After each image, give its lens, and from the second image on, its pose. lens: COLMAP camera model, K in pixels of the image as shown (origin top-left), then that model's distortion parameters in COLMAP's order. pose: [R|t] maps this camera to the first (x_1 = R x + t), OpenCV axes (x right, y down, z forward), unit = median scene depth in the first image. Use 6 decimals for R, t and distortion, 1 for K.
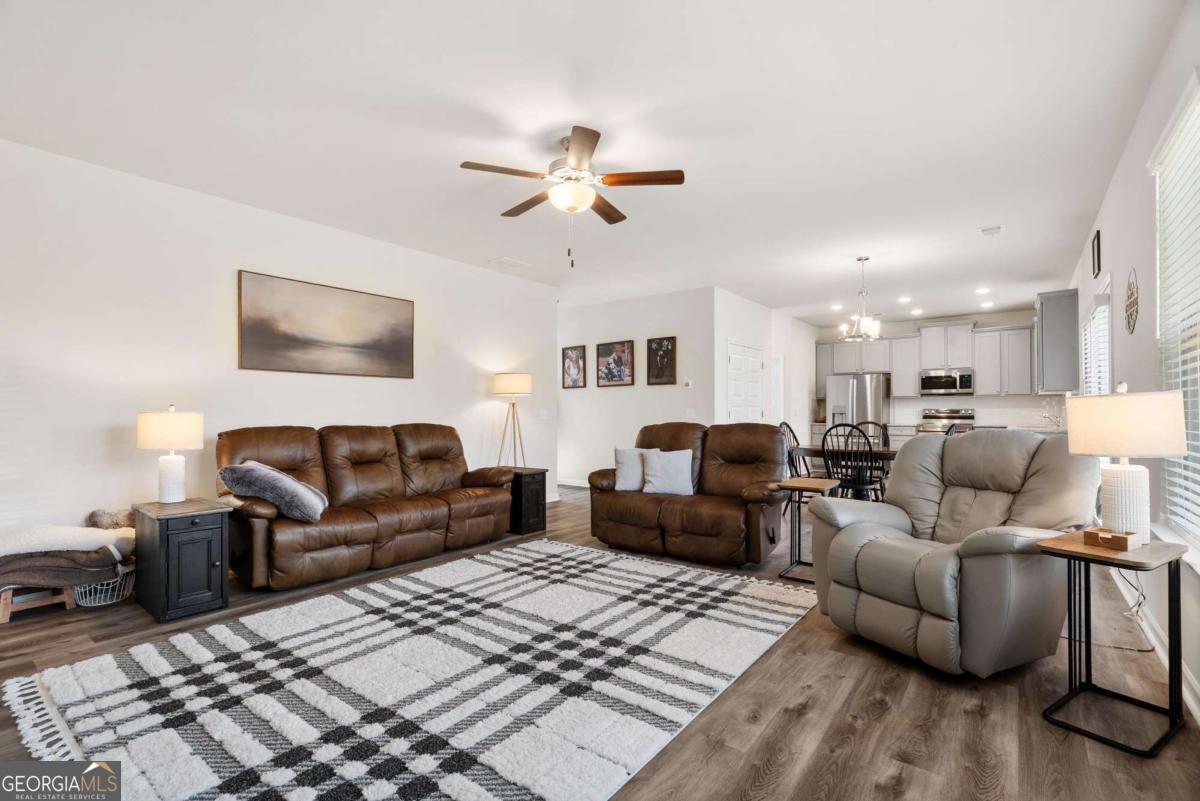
lens RADIAL K [[552.5, 0, 592.0], [0, 552.5, 400.4], [0, 0, 1]] dist [-0.009946, 0.001474]
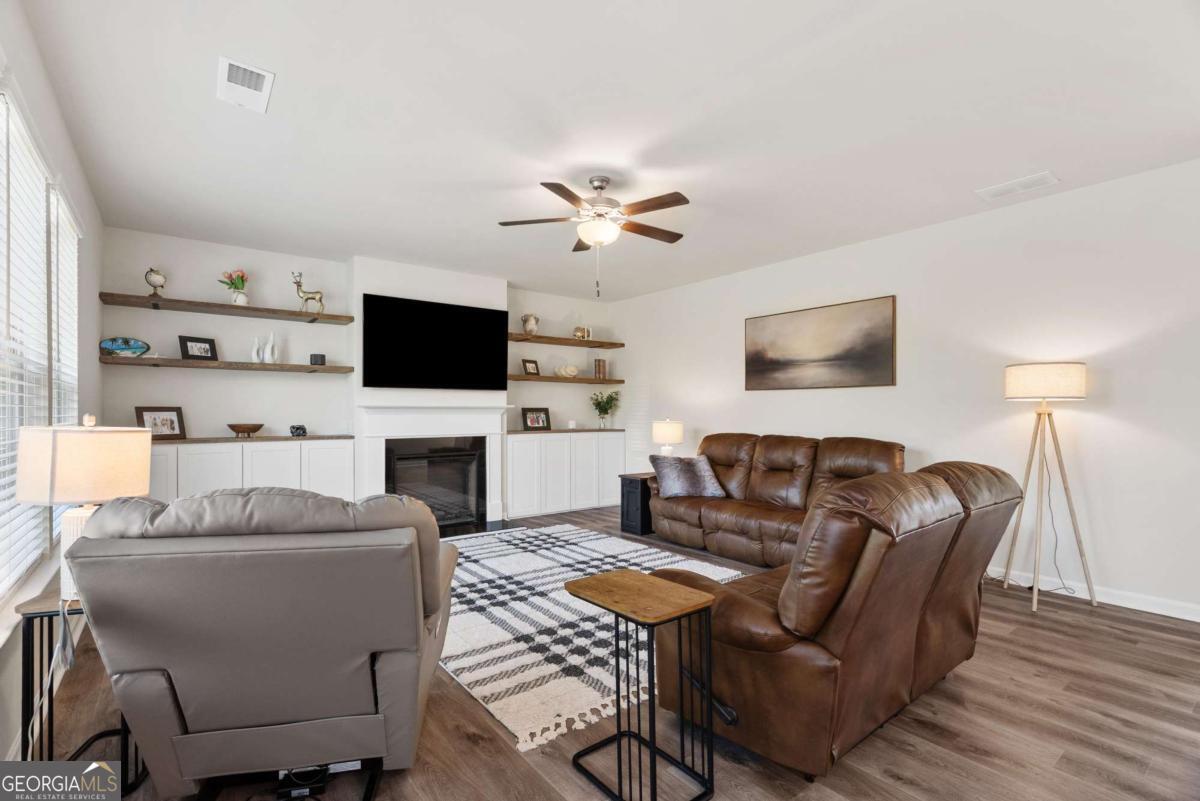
lens RADIAL K [[552.5, 0, 597.3], [0, 552.5, 410.2], [0, 0, 1]] dist [-0.009946, 0.001474]
pose [[-0.250243, -0.001318, -0.968182, 0.426600], [0.021814, 0.999738, -0.006999, -0.003876], [0.967937, -0.022871, -0.250149, 0.531583]]
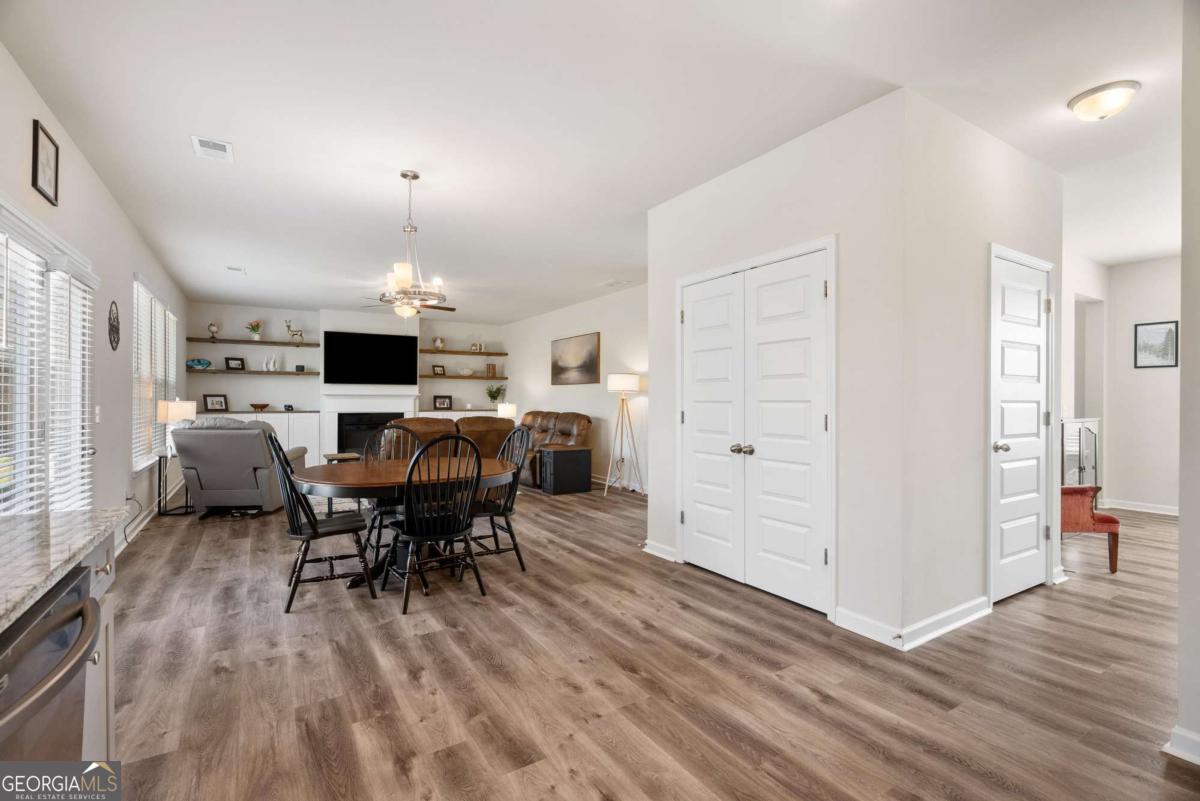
lens RADIAL K [[552.5, 0, 601.6], [0, 552.5, 398.7], [0, 0, 1]] dist [-0.009946, 0.001474]
pose [[-0.350883, -0.000999, -0.936419, 0.752755], [0.018776, 0.999791, -0.008102, 0.010809], [0.936231, -0.020426, -0.350791, 1.067119]]
